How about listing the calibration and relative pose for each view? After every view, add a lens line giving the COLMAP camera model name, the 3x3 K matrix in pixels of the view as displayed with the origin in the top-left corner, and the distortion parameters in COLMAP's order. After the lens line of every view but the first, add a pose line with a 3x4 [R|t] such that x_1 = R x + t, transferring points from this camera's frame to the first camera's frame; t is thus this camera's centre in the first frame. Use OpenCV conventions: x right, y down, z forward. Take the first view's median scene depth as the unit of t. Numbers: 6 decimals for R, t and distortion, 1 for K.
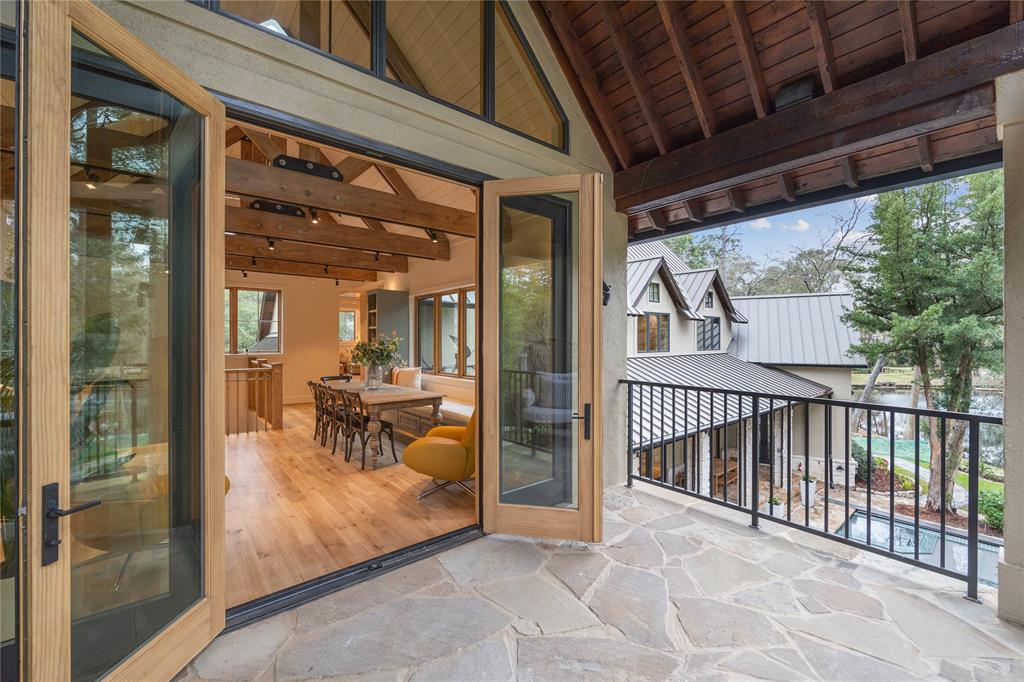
lens RADIAL K [[428.0, 0, 511.9], [0, 428.0, 339.3], [0, 0, 1]] dist [-0.003174, -0.000500]
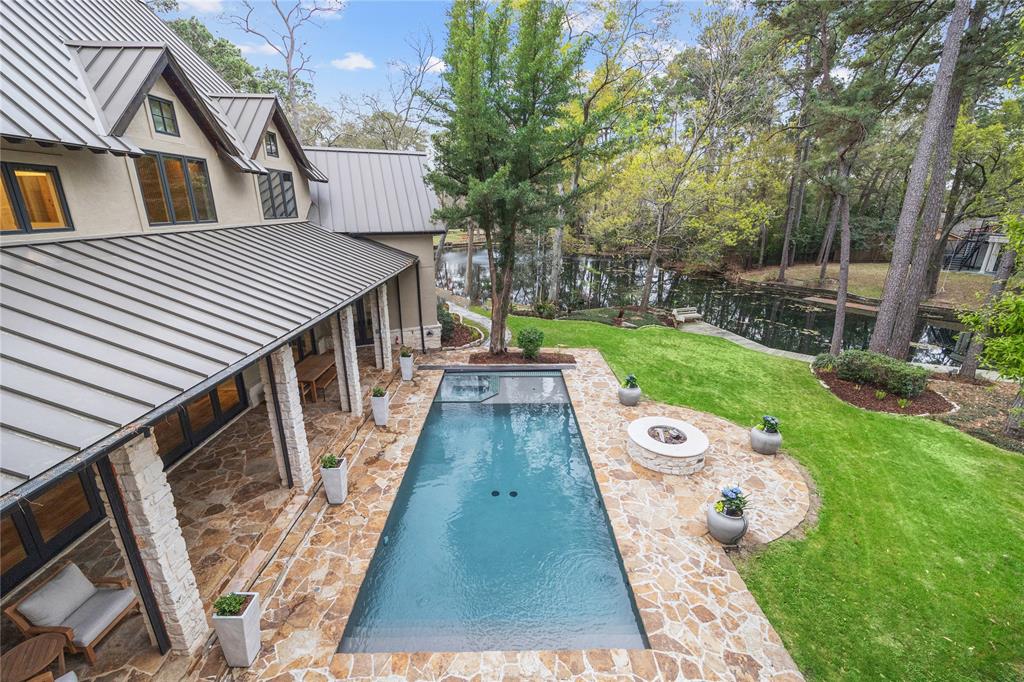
lens RADIAL K [[428.0, 0, 513.1], [0, 428.0, 339.7], [0, 0, 1]] dist [-0.003174, -0.000500]
pose [[0.636328, -0.227395, 0.737142, 0.133582], [-0.002764, 0.954888, 0.296952, 0.005512], [-0.771414, -0.190996, 0.606993, 0.220498]]
